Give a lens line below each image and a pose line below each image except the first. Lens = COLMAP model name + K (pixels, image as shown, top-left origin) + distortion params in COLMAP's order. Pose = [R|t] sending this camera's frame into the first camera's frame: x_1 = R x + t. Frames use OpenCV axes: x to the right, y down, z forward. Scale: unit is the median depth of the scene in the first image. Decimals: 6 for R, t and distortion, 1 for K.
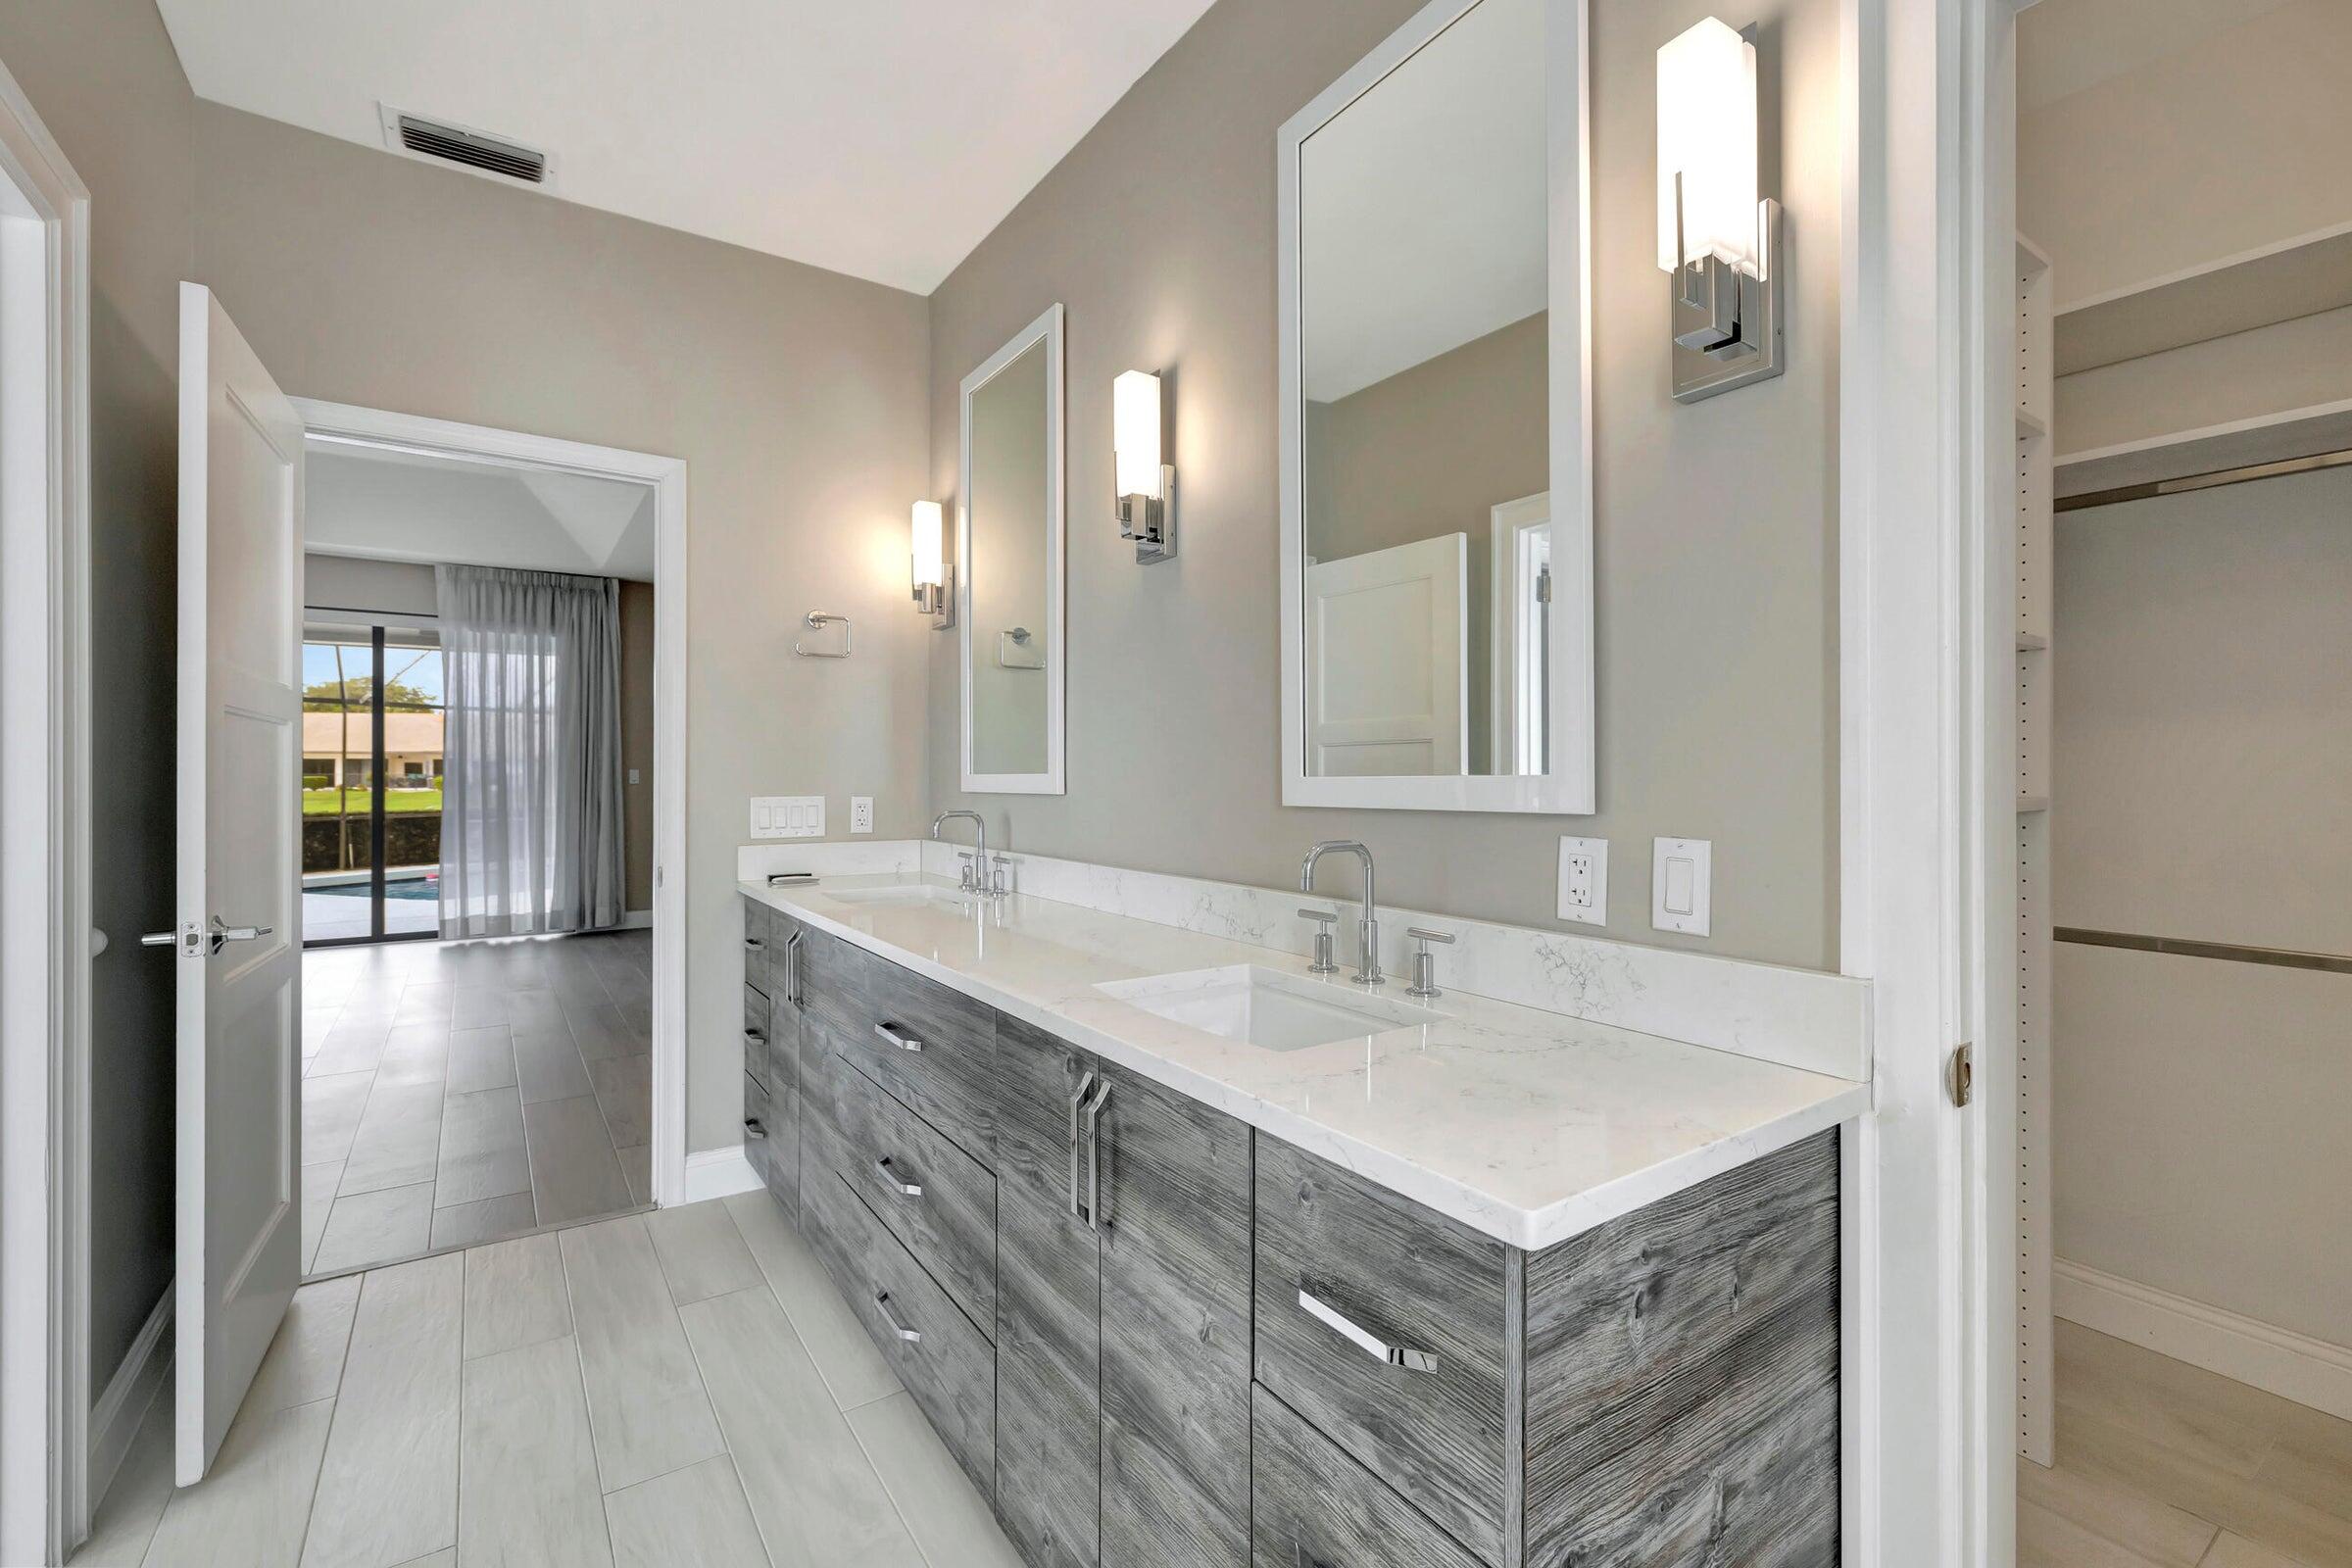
lens RADIAL K [[986.2, 0, 1172.8], [0, 986.2, 787.7], [0, 0, 1]] dist [-0.000926, 0.000027]
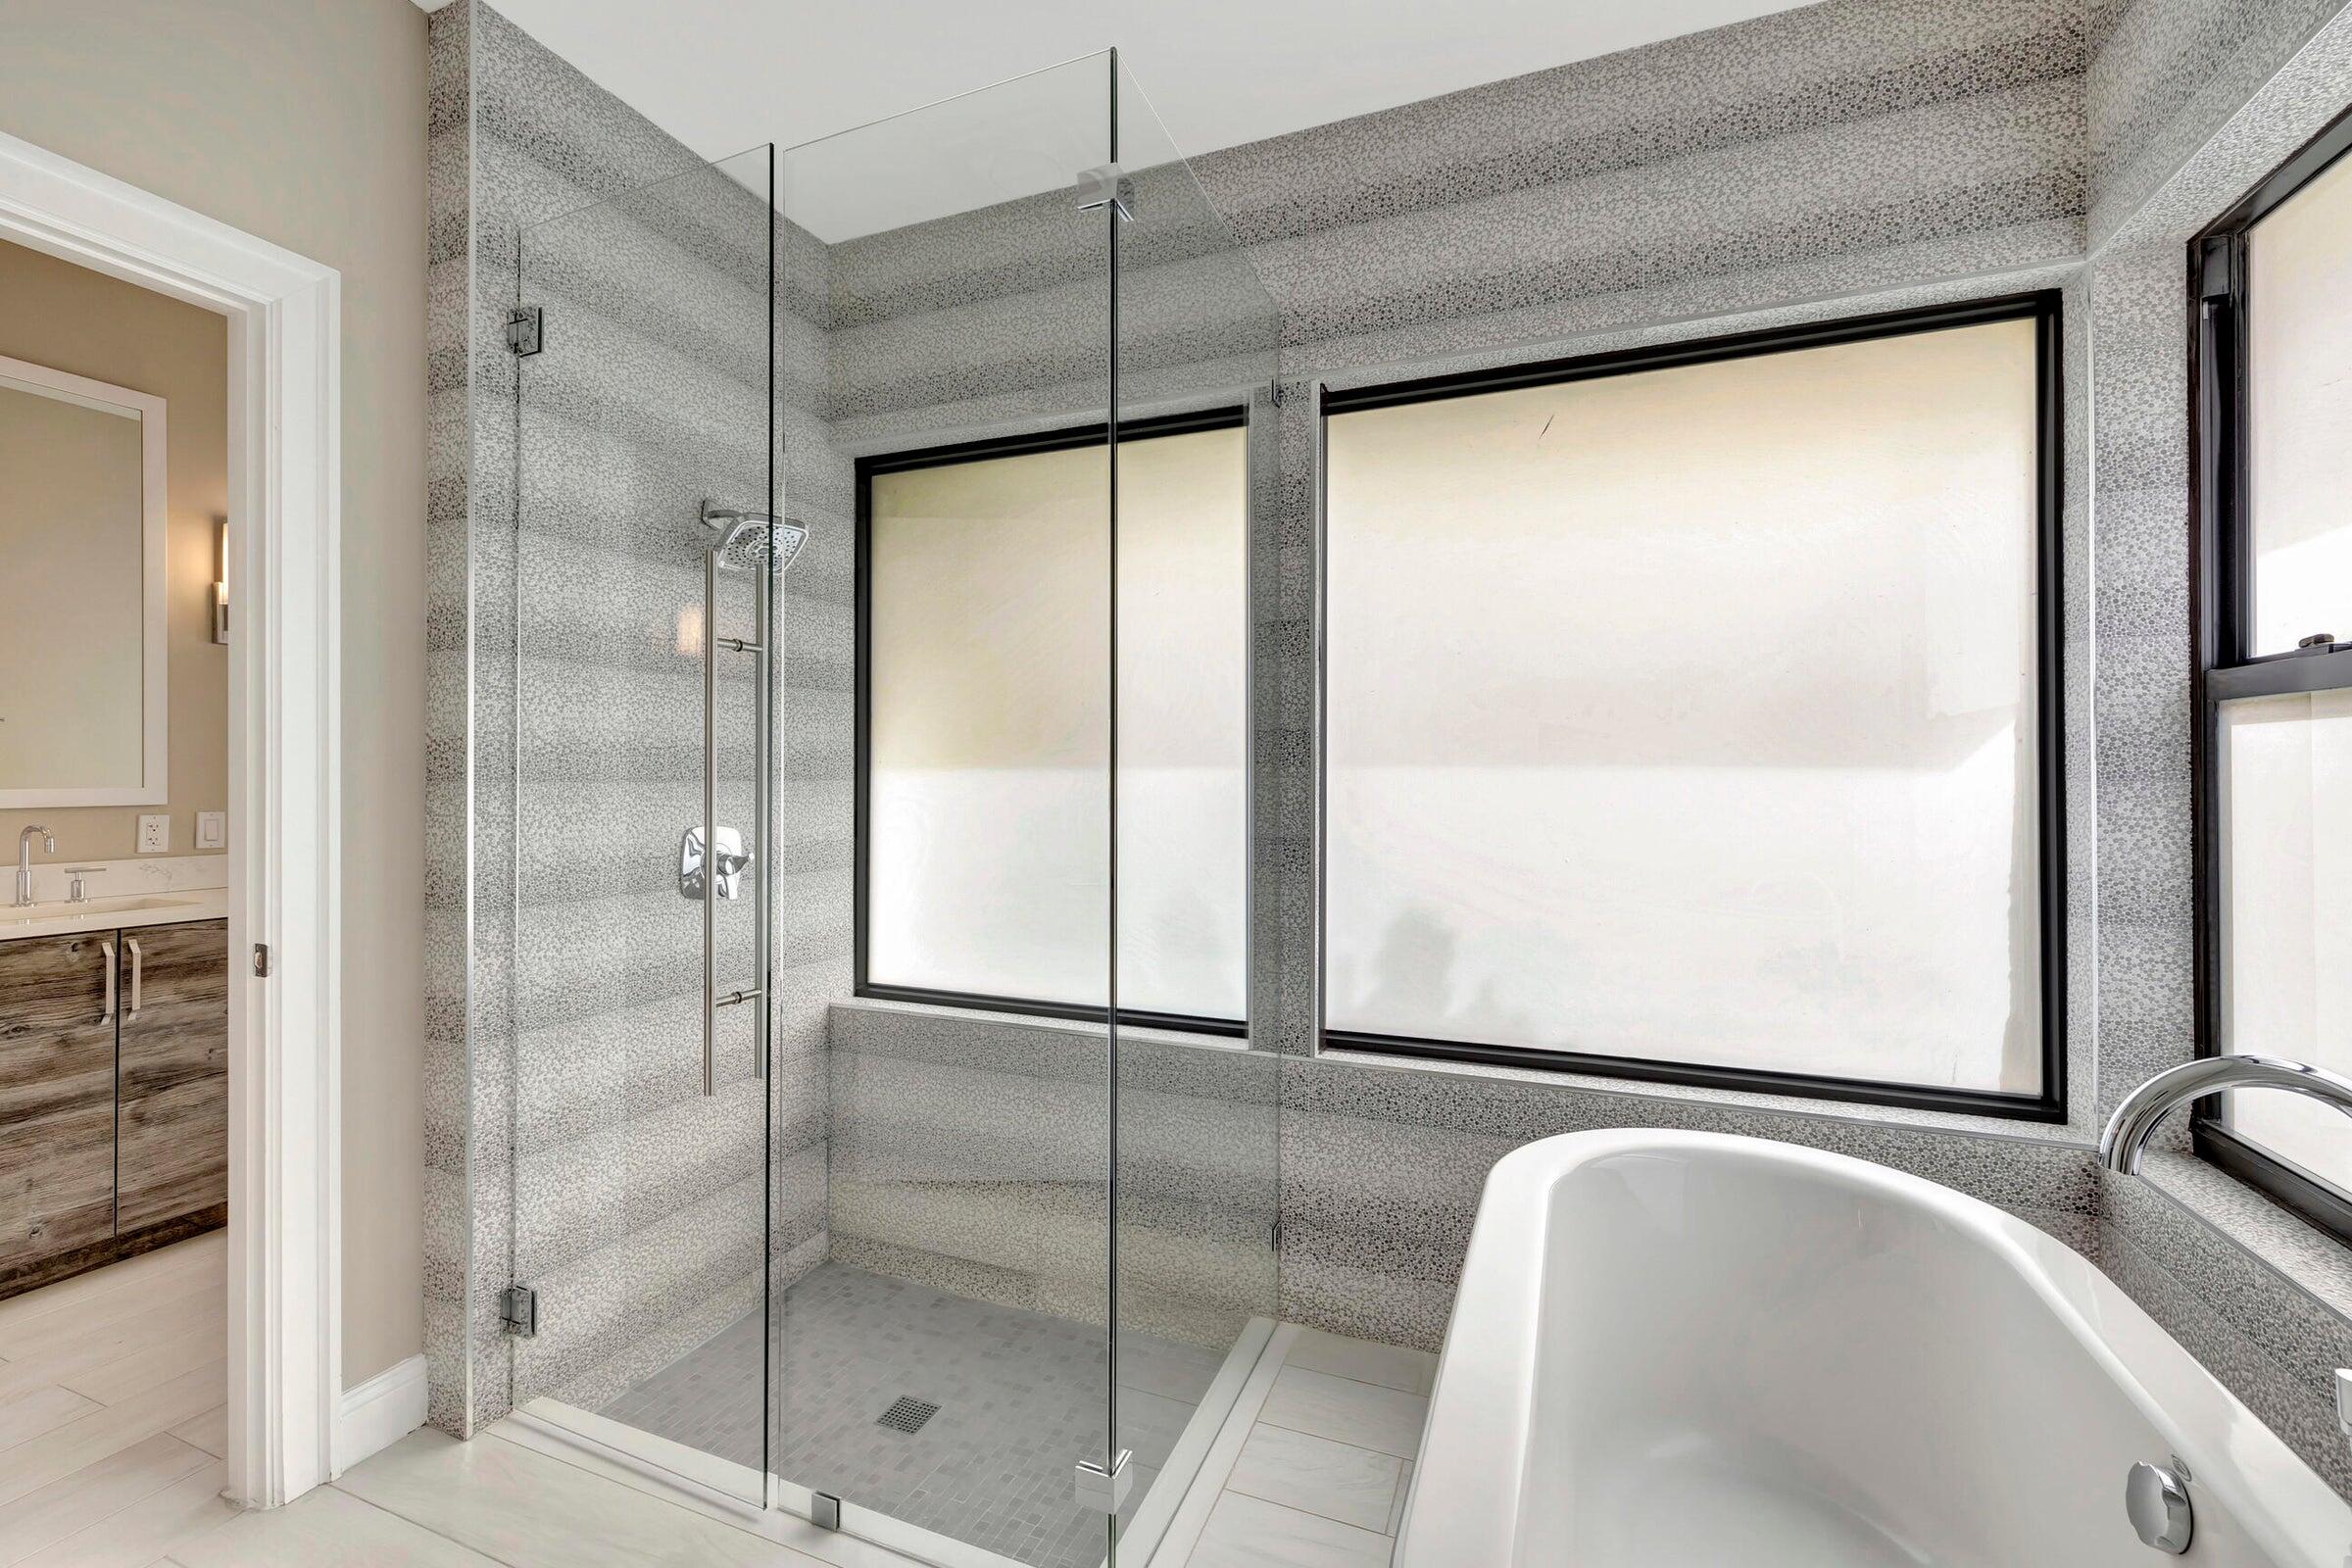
lens RADIAL K [[986.2, 0, 1172.8], [0, 986.2, 787.7], [0, 0, 1]] dist [-0.000926, 0.000027]
pose [[-0.581198, -0.004963, 0.813747, -2.851135], [-0.004319, 0.999986, 0.003014, -0.031130], [-0.813751, -0.001763, -0.581211, 0.410024]]
